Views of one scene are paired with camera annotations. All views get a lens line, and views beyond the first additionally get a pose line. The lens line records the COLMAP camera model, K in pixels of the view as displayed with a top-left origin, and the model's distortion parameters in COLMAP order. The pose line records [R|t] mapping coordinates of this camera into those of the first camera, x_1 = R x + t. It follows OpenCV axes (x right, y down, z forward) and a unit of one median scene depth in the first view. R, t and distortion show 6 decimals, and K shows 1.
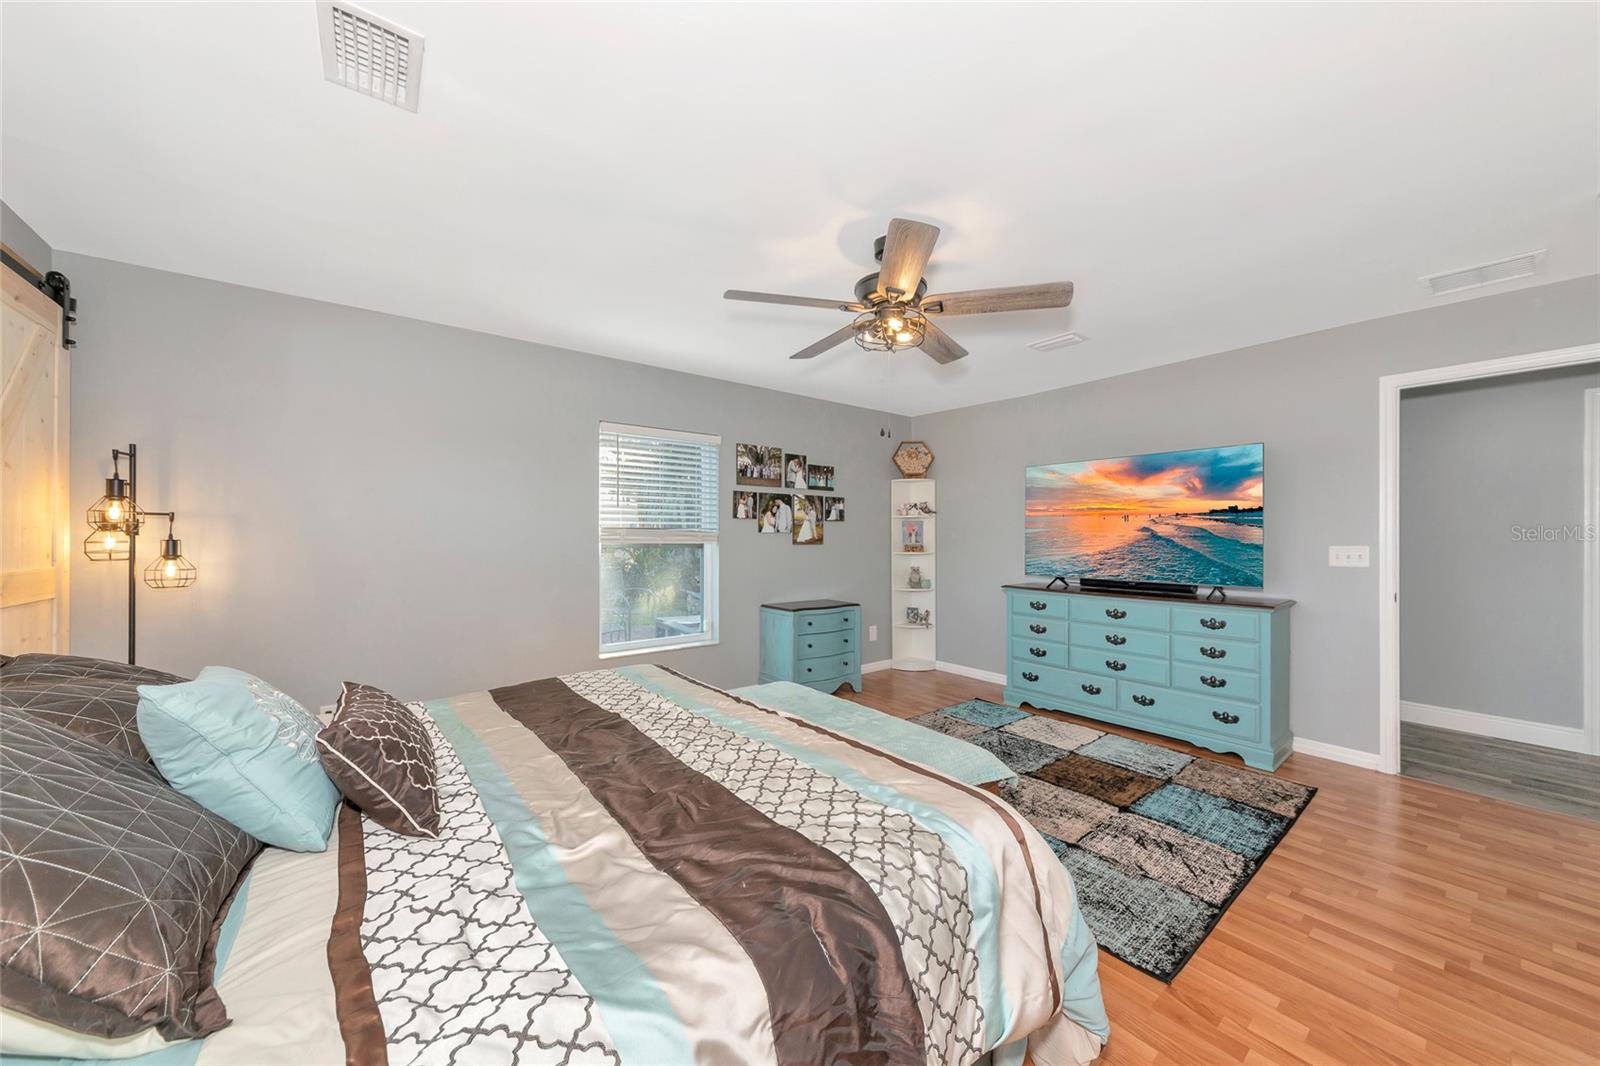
lens RADIAL K [[571.1, 0, 801.8], [0, 571.1, 536.5], [0, 0, 1]] dist [-0.009665, 0.001904]
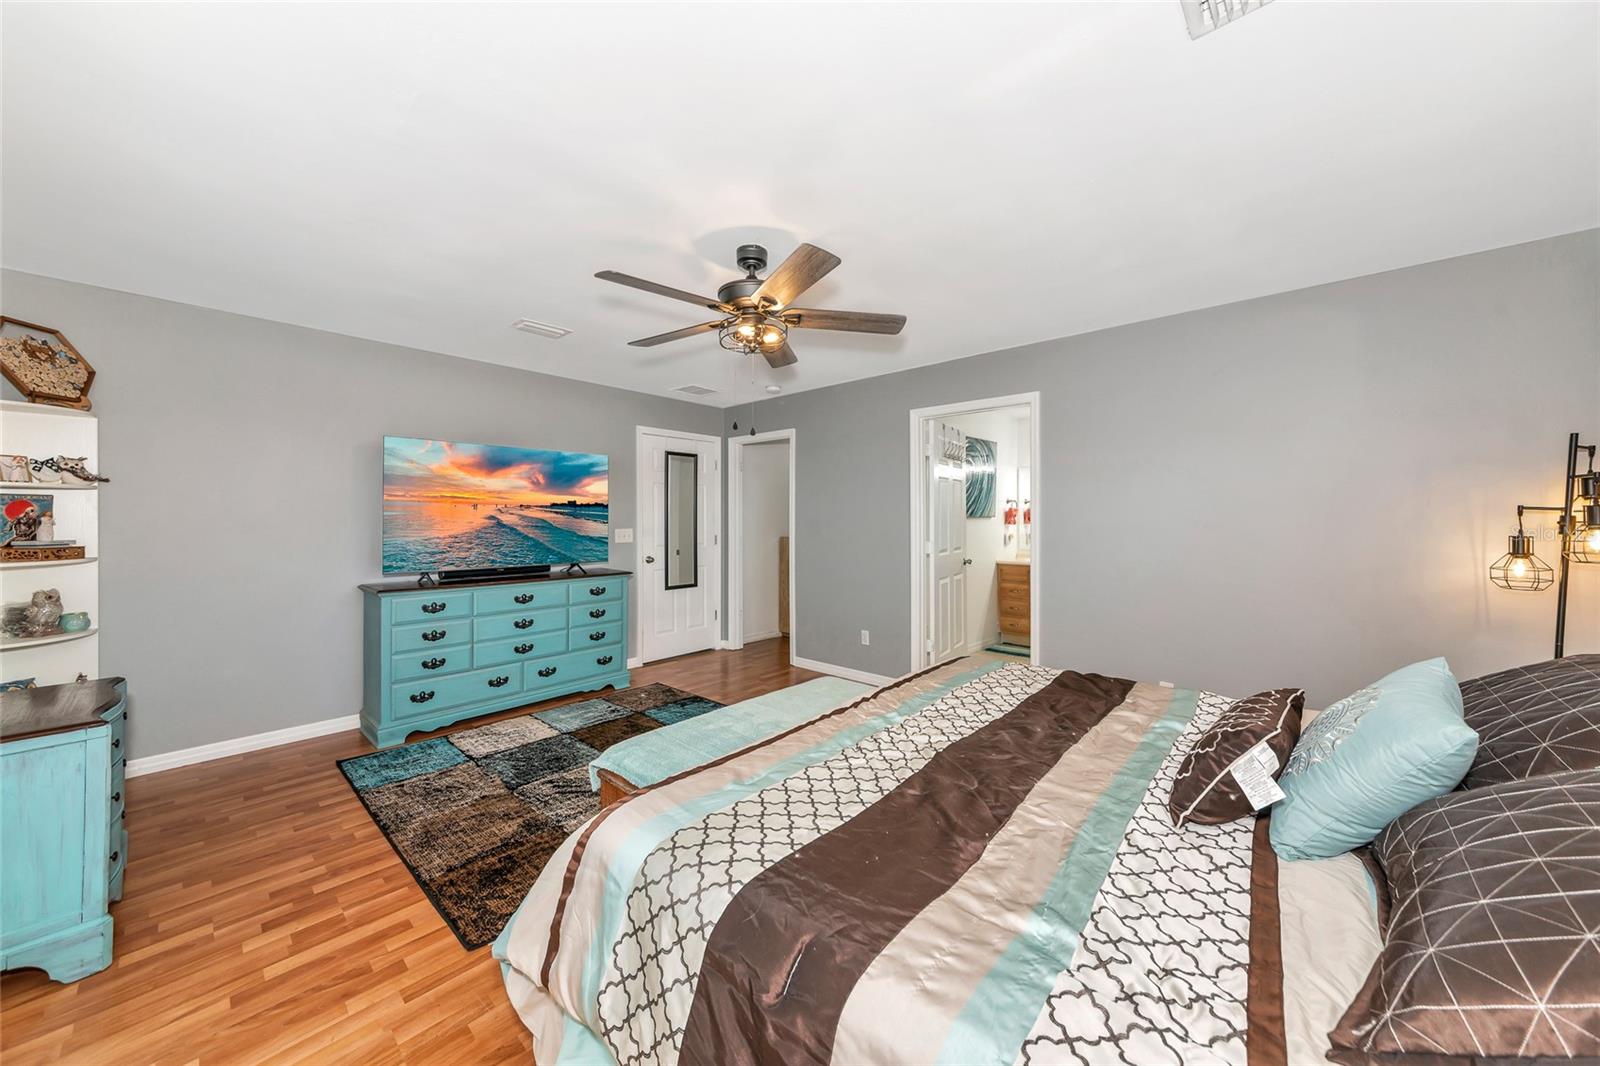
lens RADIAL K [[571.1, 0, 785.8], [0, 571.1, 498.1], [0, 0, 1]] dist [-0.009665, 0.001904]
pose [[-0.186078, 0.043848, 0.981556, -0.558775], [0.002719, 0.999023, -0.044112, -0.001487], [-0.982531, -0.005539, -0.186015, 0.703707]]
